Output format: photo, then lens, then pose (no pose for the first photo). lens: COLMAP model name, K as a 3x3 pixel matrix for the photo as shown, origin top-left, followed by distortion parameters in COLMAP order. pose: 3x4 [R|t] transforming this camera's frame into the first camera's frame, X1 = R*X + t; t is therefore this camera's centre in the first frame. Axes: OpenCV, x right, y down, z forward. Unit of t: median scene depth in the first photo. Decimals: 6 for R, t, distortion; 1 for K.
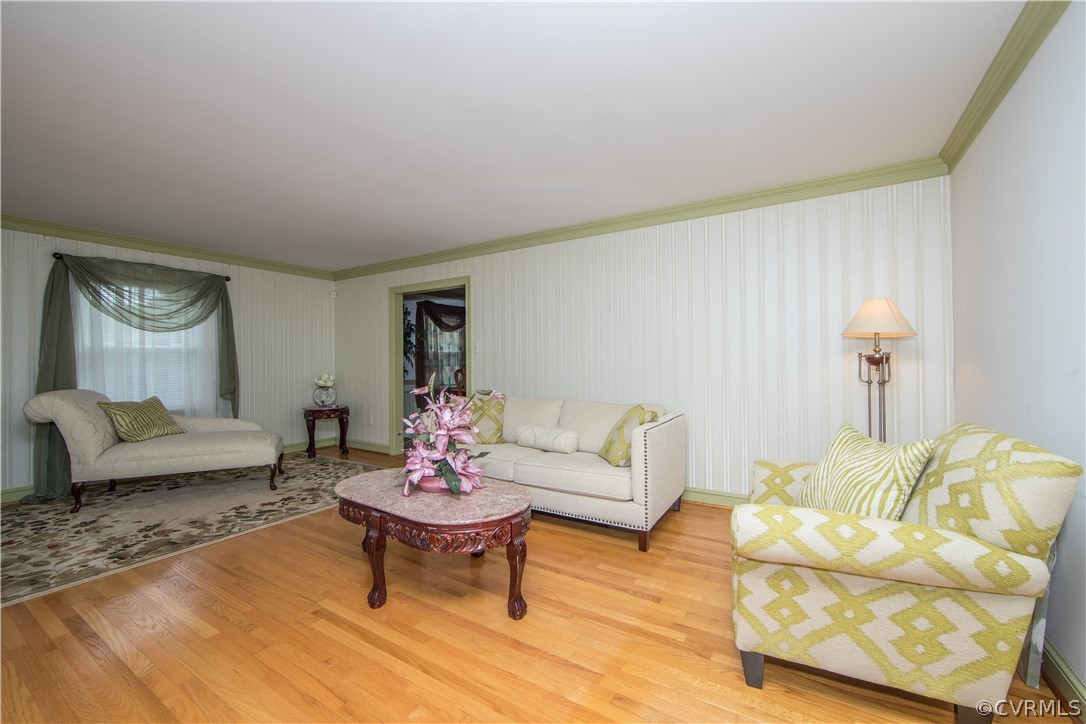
lens RADIAL K [[433.0, 0, 545.4], [0, 433.0, 360.8], [0, 0, 1]] dist [-0.005637, 0.000925]
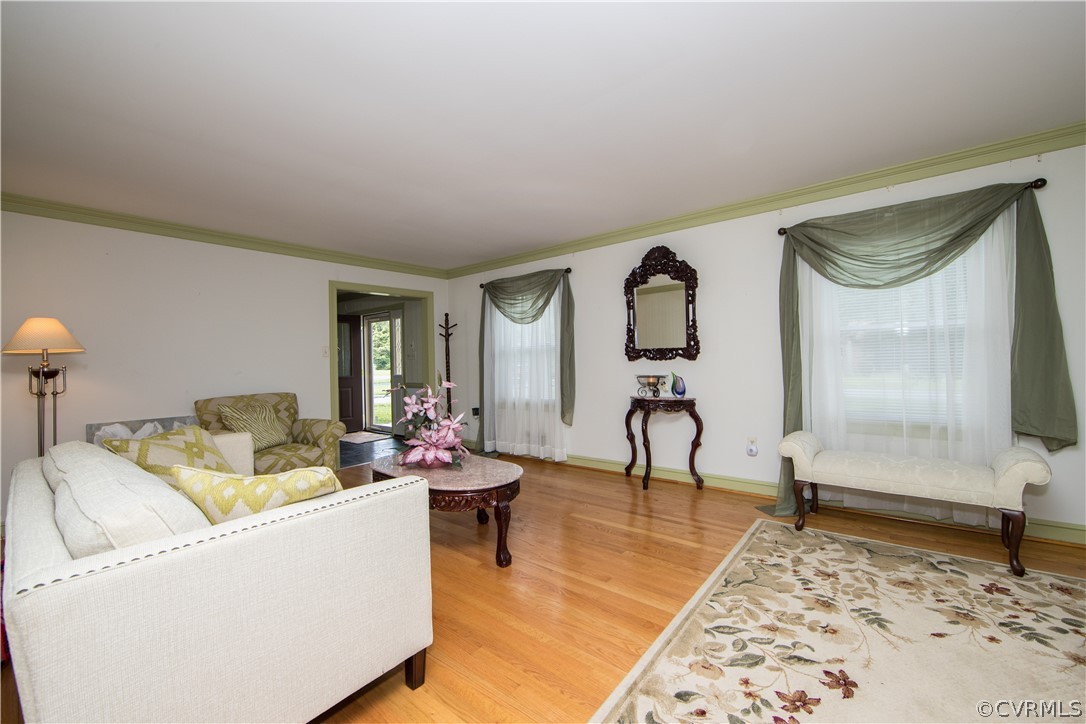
lens RADIAL K [[433.0, 0, 545.4], [0, 433.0, 360.8], [0, 0, 1]] dist [-0.005637, 0.000925]
pose [[-0.992627, 0.034576, 0.116177, -0.562285], [0.034623, 0.999399, -0.001618, 0.010356], [-0.116163, 0.002416, -0.993227, 1.724107]]
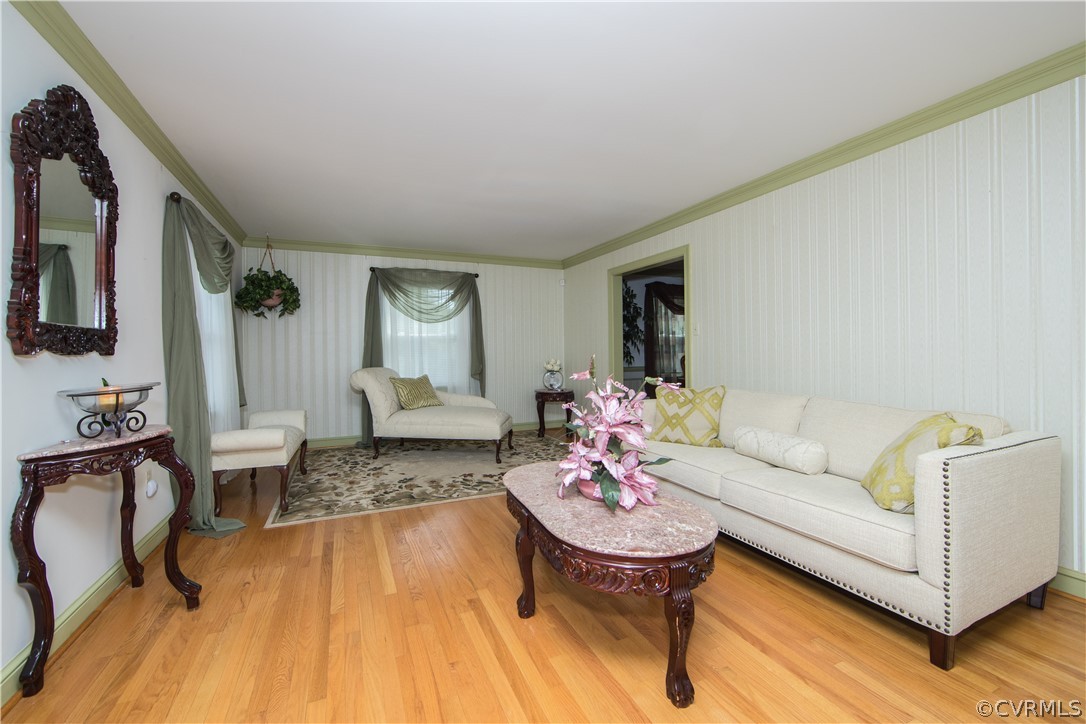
lens RADIAL K [[436.2, 0, 531.1], [0, 436.2, 353.2], [0, 0, 1]] dist [-0.013871, 0.004138]
pose [[0.824773, 0.004102, -0.565450, 0.084346], [0.001628, 0.999952, 0.009629, 0.012533], [0.565462, -0.008862, 0.824727, 0.185853]]
